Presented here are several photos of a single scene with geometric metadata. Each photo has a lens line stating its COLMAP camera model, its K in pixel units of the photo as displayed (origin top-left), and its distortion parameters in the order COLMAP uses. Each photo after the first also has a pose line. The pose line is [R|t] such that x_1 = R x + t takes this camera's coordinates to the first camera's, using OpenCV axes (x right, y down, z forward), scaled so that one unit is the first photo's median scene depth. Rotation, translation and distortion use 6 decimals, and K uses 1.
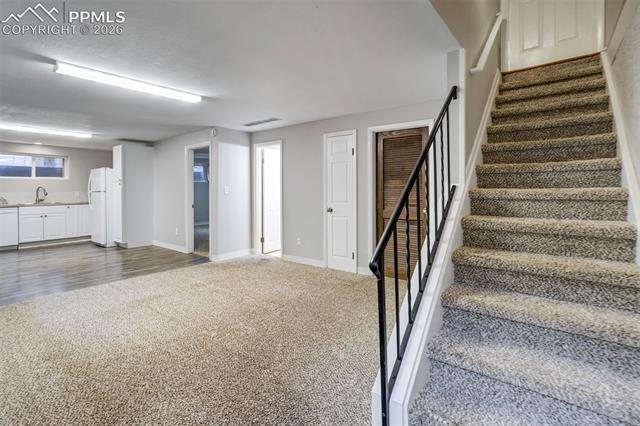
lens RADIAL K [[302.0, 0, 320.0], [0, 302.0, 189.6], [0, 0, 1]] dist [-0.000458, -0.000015]
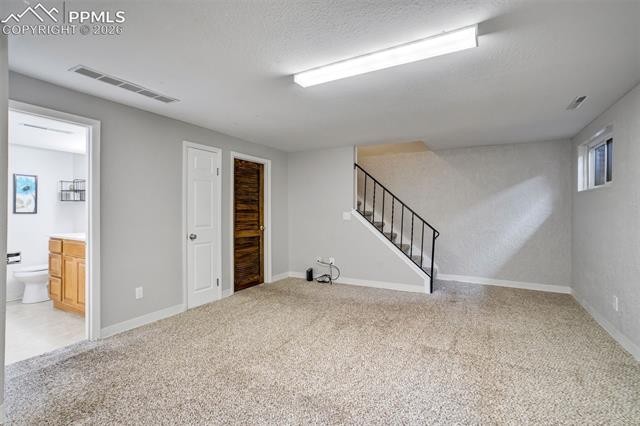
lens RADIAL K [[305.2, 0, 320.0], [0, 305.2, 213.0], [0, 0, 1]] dist [-0.001209, -0.000062]
pose [[-0.154171, -0.000762, 0.988044, -0.834635], [0.000361, 1.000000, 0.000827, 0.002158], [-0.988044, 0.000484, -0.154170, 0.787452]]
